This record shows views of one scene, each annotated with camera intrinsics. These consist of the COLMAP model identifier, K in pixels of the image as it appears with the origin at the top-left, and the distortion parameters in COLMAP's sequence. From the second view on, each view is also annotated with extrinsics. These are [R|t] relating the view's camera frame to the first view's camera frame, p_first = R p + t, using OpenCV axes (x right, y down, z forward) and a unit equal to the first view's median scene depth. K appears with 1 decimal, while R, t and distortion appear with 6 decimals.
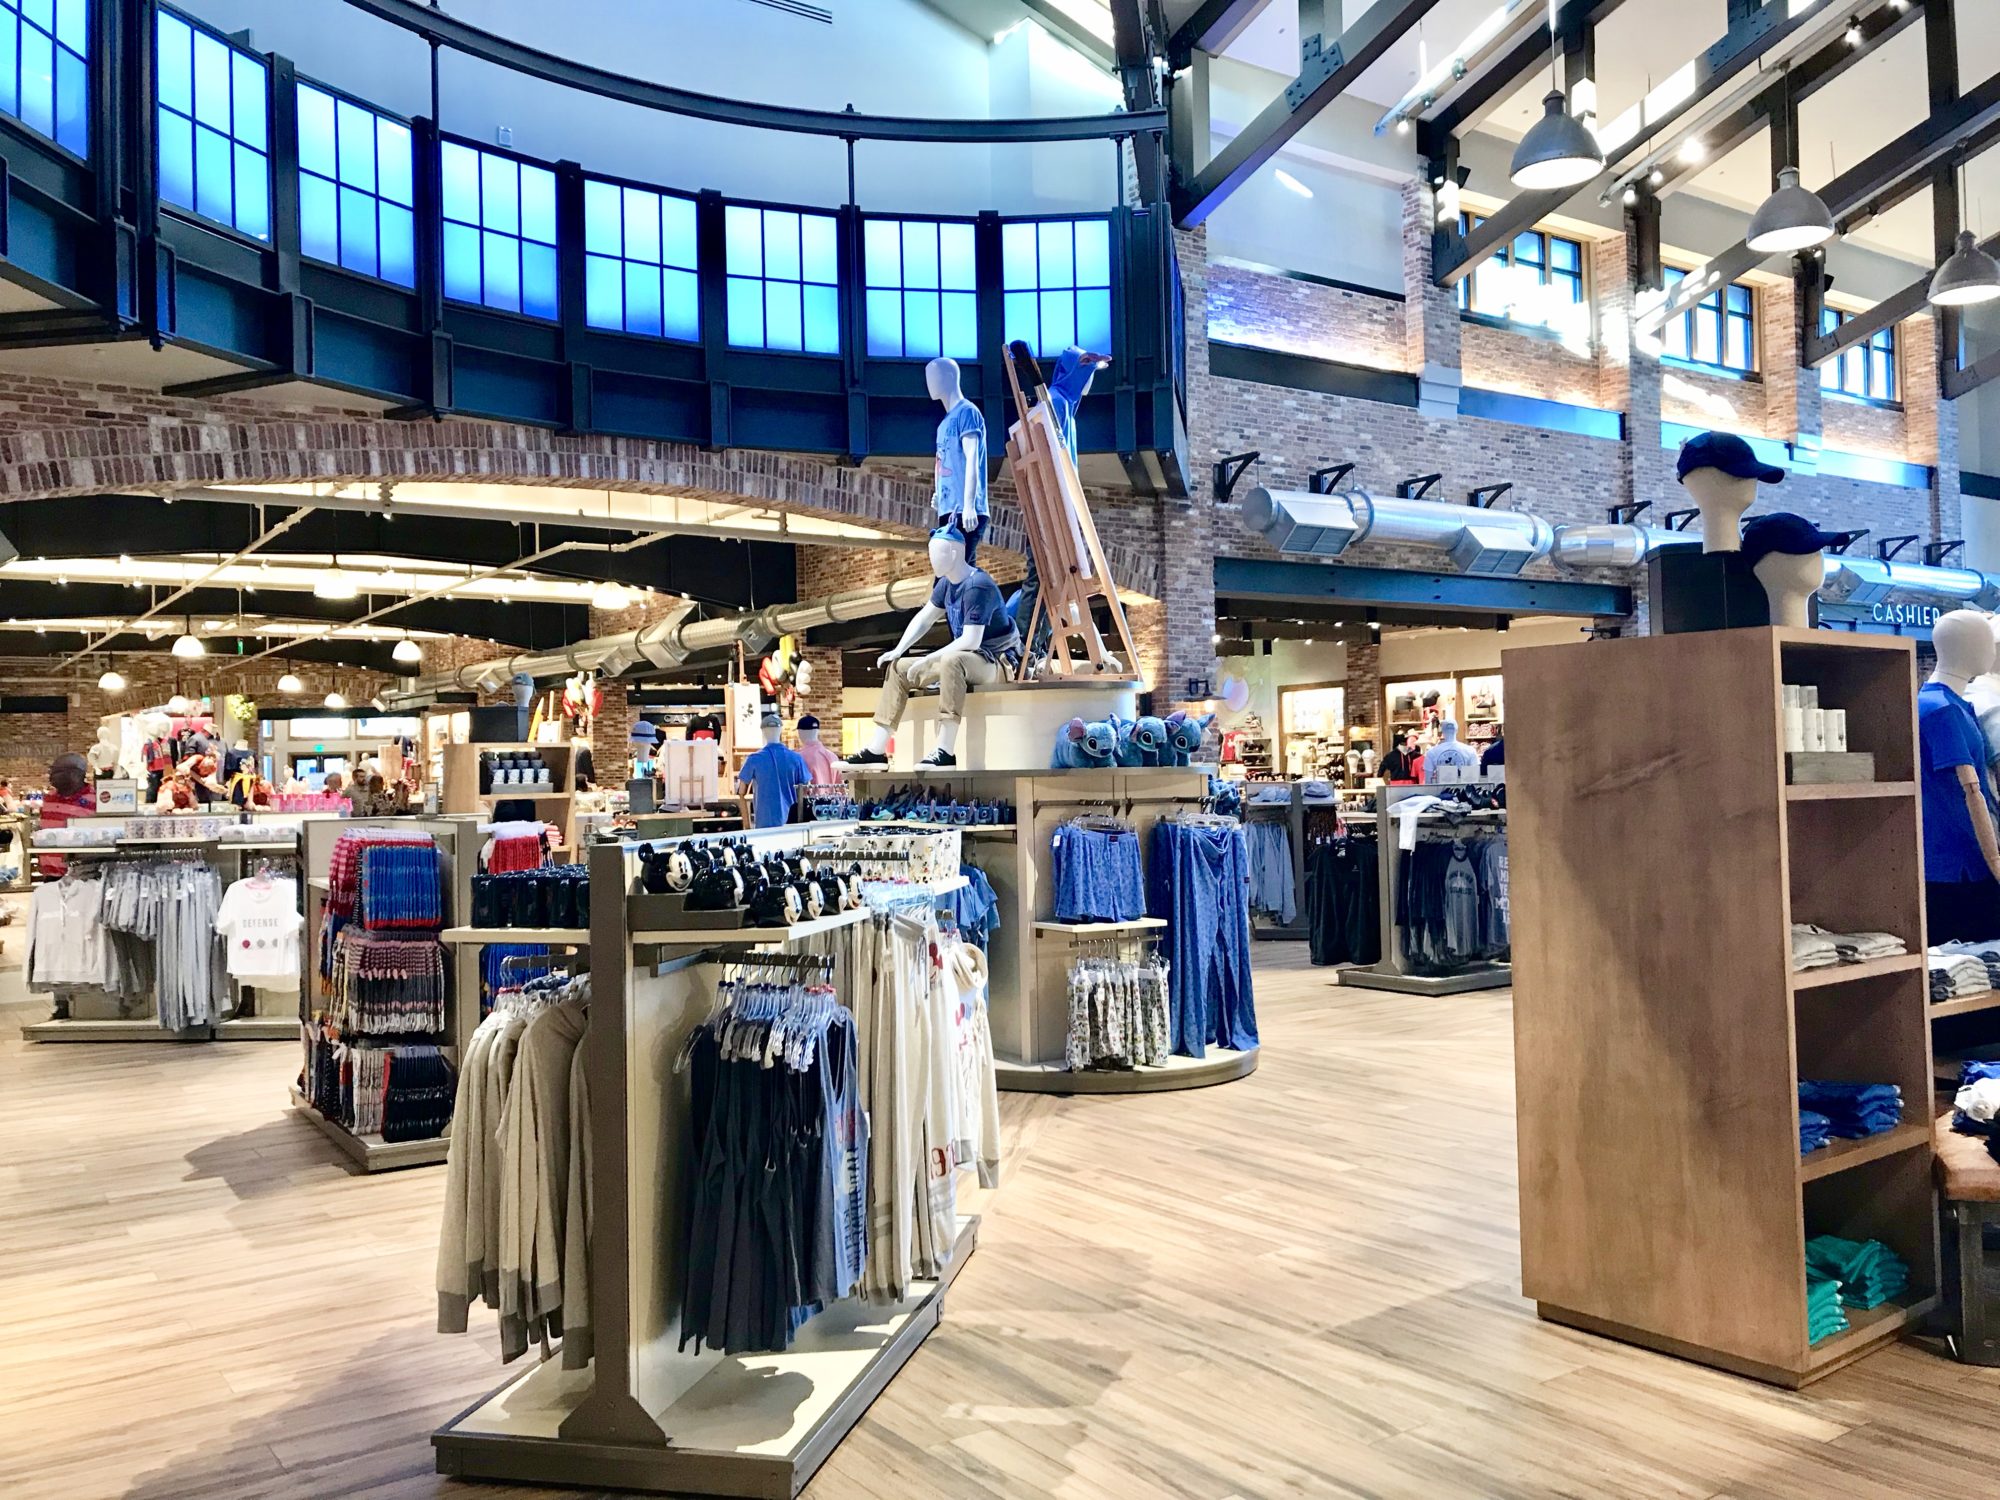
lens RADIAL K [[1660.9, 0, 1002.4], [0, 1660.9, 739.9], [0, 0, 1]] dist [0.034525, 0.002522]
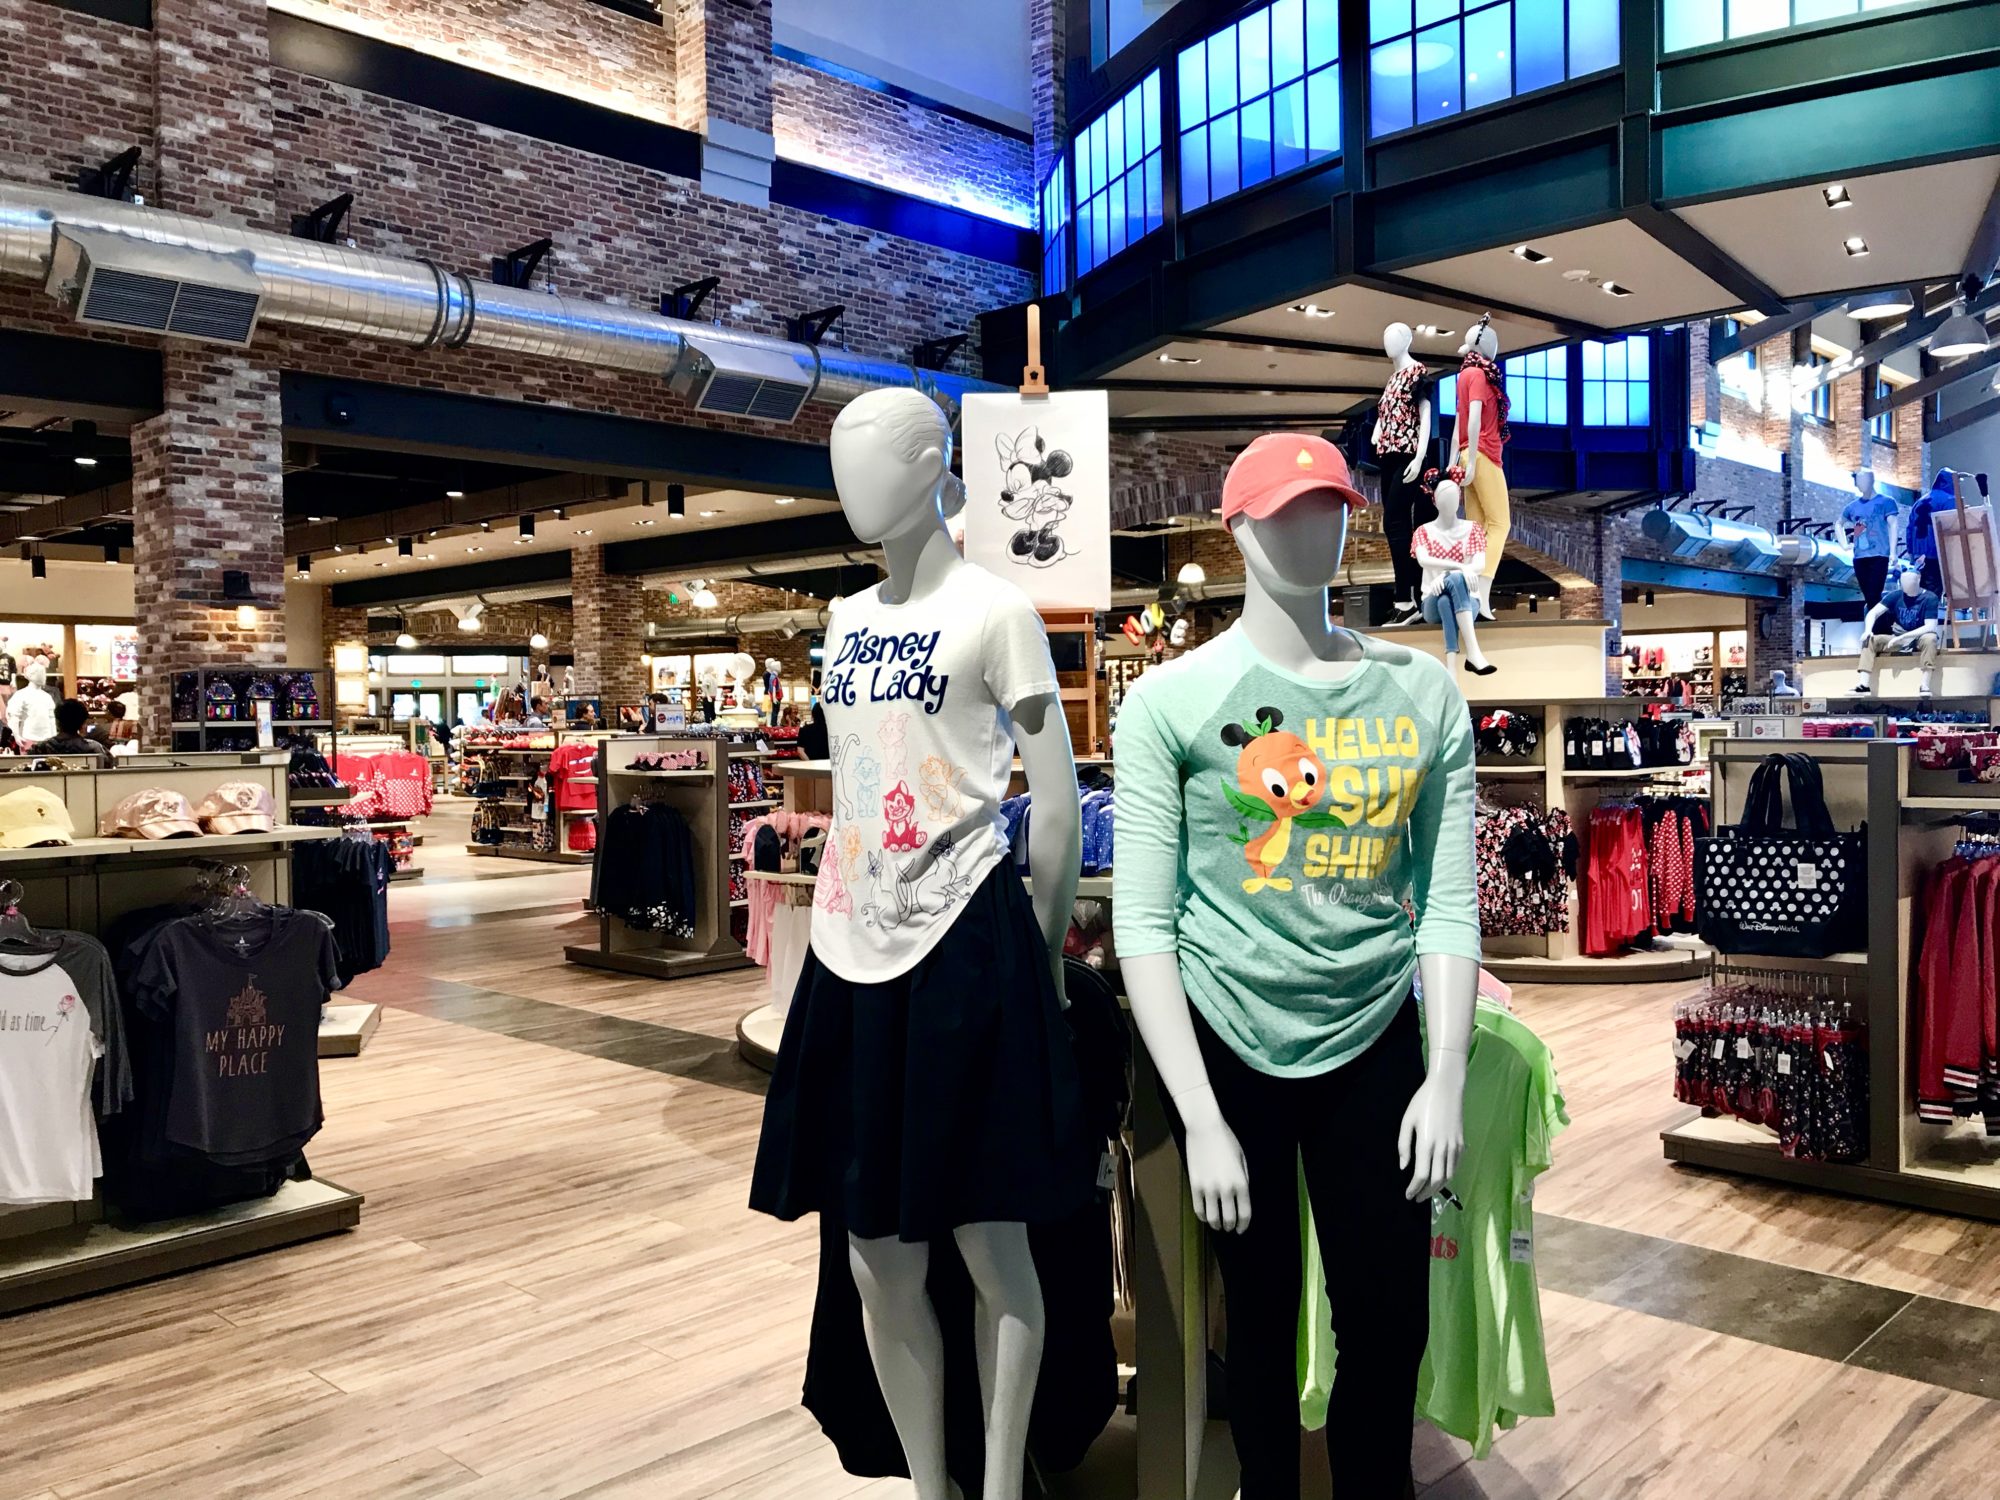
lens RADIAL K [[1660.9, 0, 1002.4], [0, 1660.9, 739.9], [0, 0, 1]] dist [0.034525, 0.002522]
pose [[0.983452, 0.006836, 0.181037, -0.523435], [-0.012284, 0.999504, 0.028991, 0.011542], [-0.180749, -0.030735, 0.983049, -0.265600]]
